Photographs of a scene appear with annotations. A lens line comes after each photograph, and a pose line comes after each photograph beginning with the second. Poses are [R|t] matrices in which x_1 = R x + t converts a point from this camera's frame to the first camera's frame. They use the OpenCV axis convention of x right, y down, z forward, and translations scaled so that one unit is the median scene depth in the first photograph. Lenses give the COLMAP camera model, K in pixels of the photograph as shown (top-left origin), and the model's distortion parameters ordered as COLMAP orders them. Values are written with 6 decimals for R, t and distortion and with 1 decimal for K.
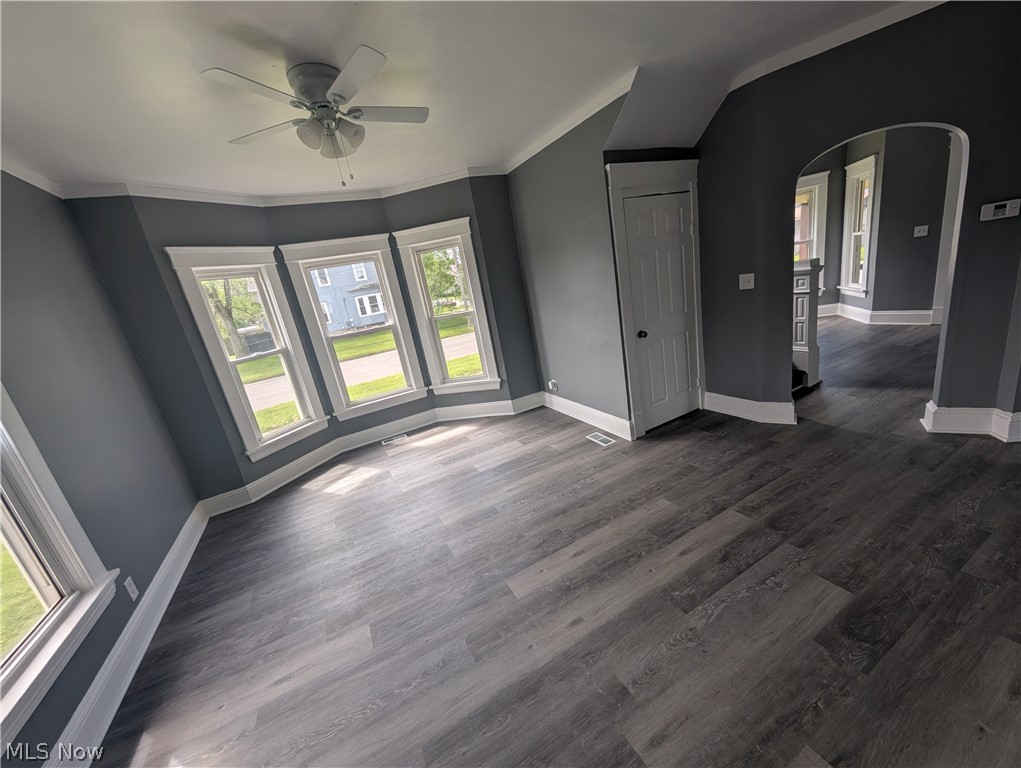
lens RADIAL K [[387.9, 0, 509.6], [0, 387.9, 386.2], [0, 0, 1]] dist [0.002264, 0.000033]
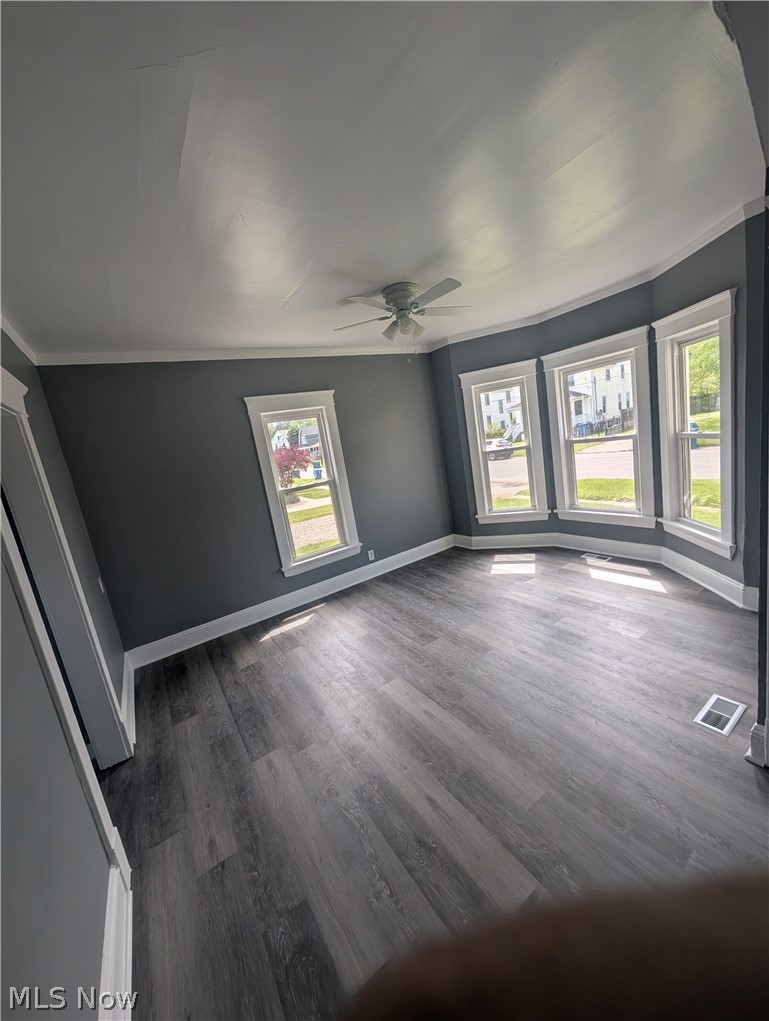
lens RADIAL K [[387.9, 0, 383.0], [0, 387.9, 509.8], [0, 0, 1]] dist [0.002264, 0.000033]
pose [[0.126790, 0.331524, -0.934888, 0.607297], [-0.127859, 0.940094, 0.316030, -0.256615], [0.983655, 0.079464, 0.161583, 0.418415]]
